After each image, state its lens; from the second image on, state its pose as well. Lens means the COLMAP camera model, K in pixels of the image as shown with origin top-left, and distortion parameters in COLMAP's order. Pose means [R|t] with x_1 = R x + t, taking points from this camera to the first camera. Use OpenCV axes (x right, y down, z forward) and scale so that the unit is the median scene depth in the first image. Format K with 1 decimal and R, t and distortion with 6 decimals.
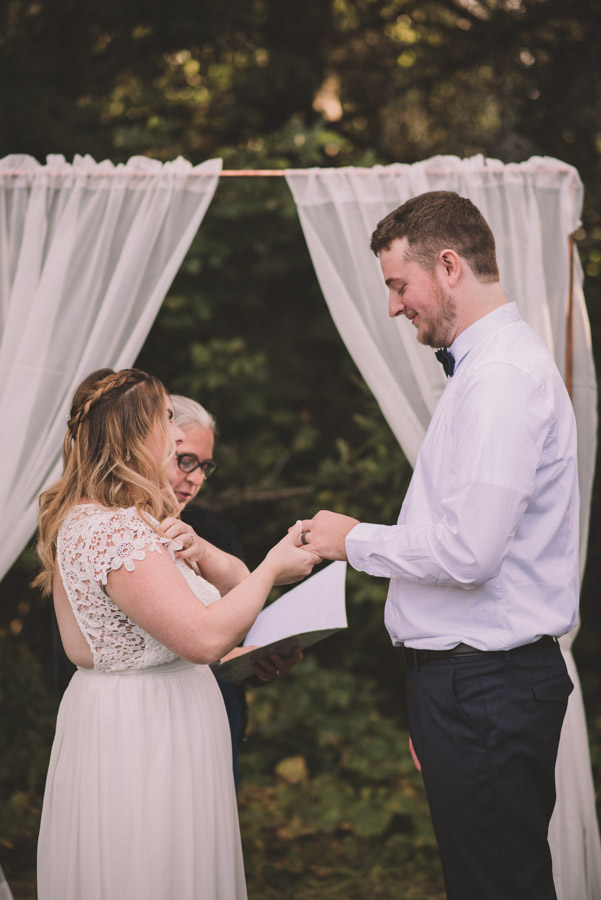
lens RADIAL K [[2018.1, 0, 322.7], [0, 2018.1, 448.7], [0, 0, 1]] dist [-0.005079, -0.095211]
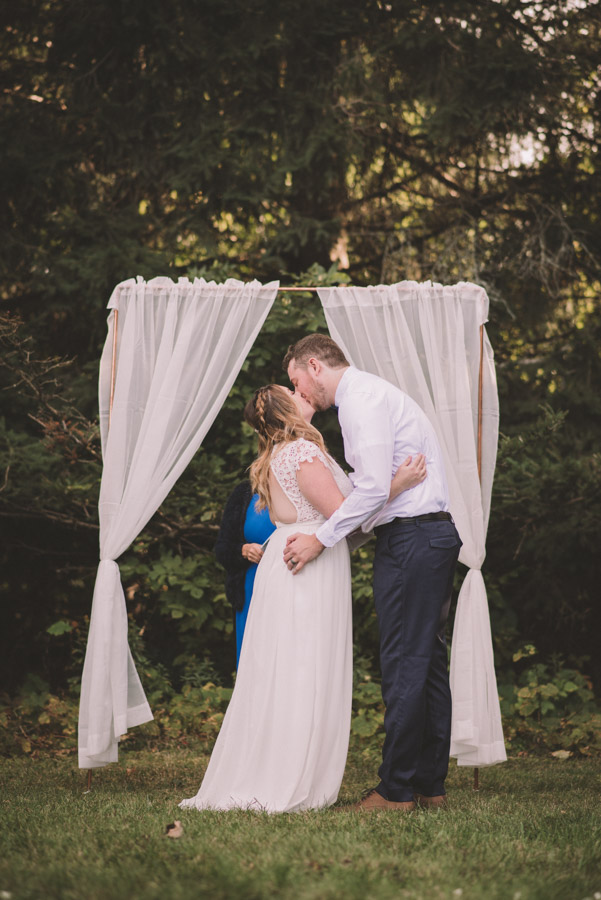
lens RADIAL K [[2482.2, 0, 301.3], [0, 2482.2, 427.5], [0, 0, 1]] dist [-0.223870, 1.370040]
pose [[0.999872, 0.011618, -0.011043, -0.006471], [-0.012710, 0.994434, -0.104591, 0.203357], [0.009766, 0.104718, 0.994454, -1.097971]]
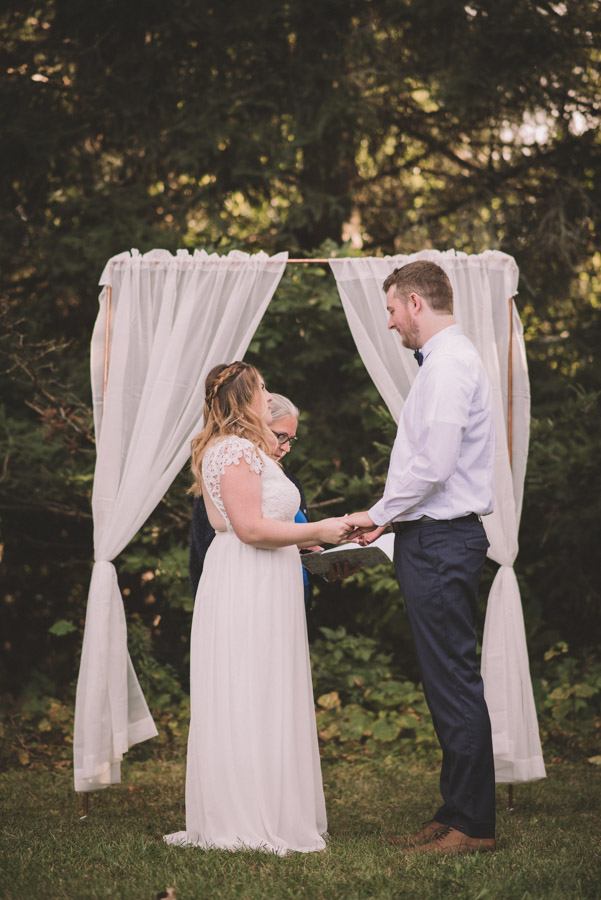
lens RADIAL K [[2186.3, 0, 300.5], [0, 2186.3, 450.0], [0, 0, 1]] dist [-0.059884, -0.486083]
pose [[0.999811, -0.000470, -0.019419, -0.007388], [-0.001172, 0.996429, -0.084425, 0.153940], [0.019390, 0.084432, 0.996241, -0.682610]]
